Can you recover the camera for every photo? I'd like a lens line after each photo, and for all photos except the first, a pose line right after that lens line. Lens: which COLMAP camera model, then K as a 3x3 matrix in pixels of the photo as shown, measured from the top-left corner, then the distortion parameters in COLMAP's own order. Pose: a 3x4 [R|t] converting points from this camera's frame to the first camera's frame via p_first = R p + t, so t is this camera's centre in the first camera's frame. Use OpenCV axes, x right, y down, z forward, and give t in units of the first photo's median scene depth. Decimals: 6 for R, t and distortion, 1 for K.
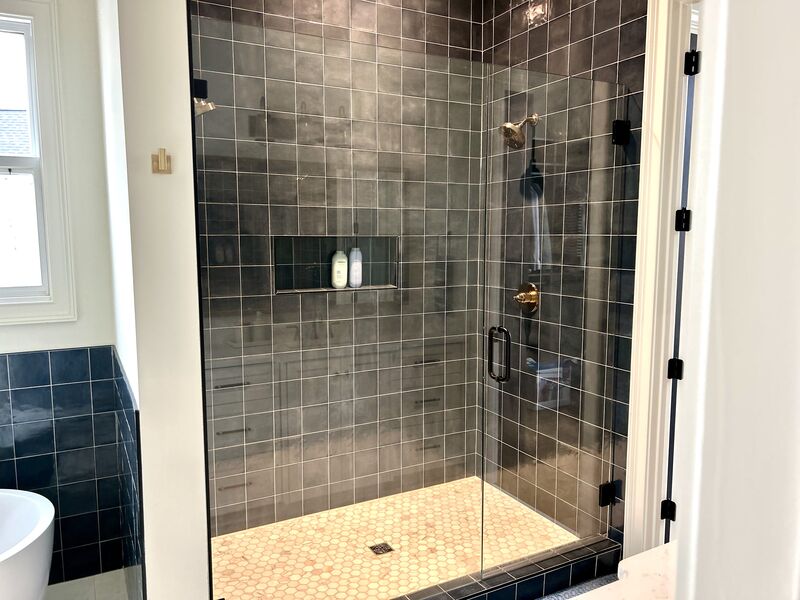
lens RADIAL K [[604.3, 0, 401.7], [0, 604.3, 307.4], [0, 0, 1]] dist [0.044249, -0.045468]
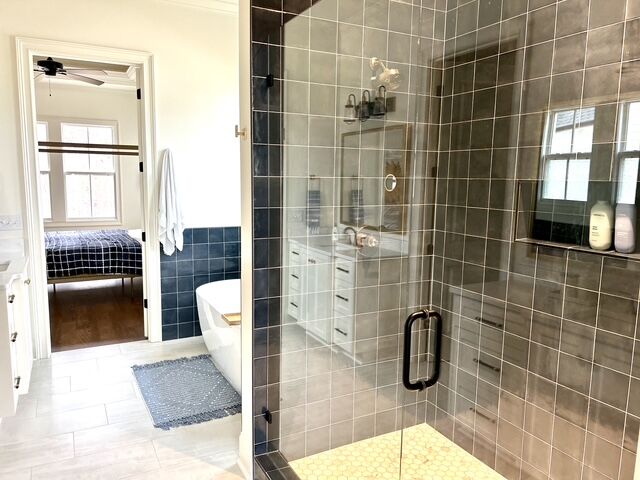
lens RADIAL K [[483.4, 0, 319.2], [0, 483.4, 240.3], [0, 0, 1]] dist [0.044249, -0.045468]
pose [[-0.018967, 0.134830, -0.990687, 0.552480], [-0.131014, 0.981986, 0.136155, -0.086085], [0.991199, 0.132376, -0.000960, 0.689381]]
